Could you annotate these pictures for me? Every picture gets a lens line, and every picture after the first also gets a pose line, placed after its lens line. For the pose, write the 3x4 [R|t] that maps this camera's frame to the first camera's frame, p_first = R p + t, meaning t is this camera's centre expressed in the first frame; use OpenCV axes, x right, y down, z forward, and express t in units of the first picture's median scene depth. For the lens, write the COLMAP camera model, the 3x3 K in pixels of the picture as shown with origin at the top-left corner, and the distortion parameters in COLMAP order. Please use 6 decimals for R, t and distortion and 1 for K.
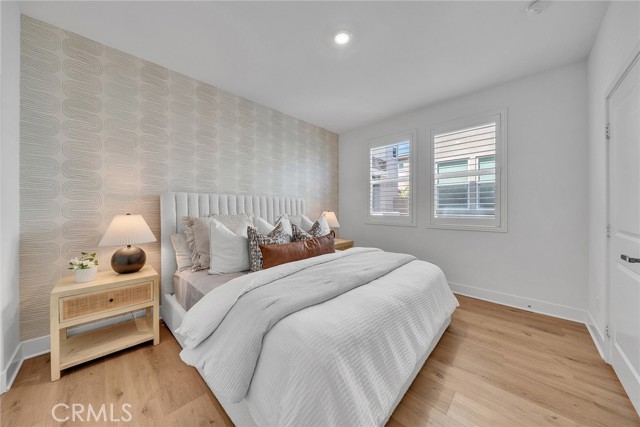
lens RADIAL K [[261.2, 0, 320.0], [0, 261.2, 192.2], [0, 0, 1]] dist [0.000279, -0.000027]
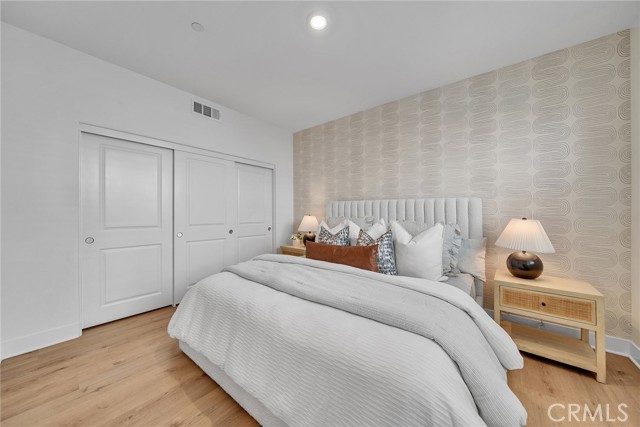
lens RADIAL K [[227.6, 0, 312.6], [0, 227.6, 211.9], [0, 0, 1]] dist [-0.000337, -0.000018]
pose [[-0.031841, -0.005499, -0.999478, 0.489557], [0.050951, 0.998676, -0.007118, 0.041791], [0.998193, -0.051151, -0.031518, 0.581727]]
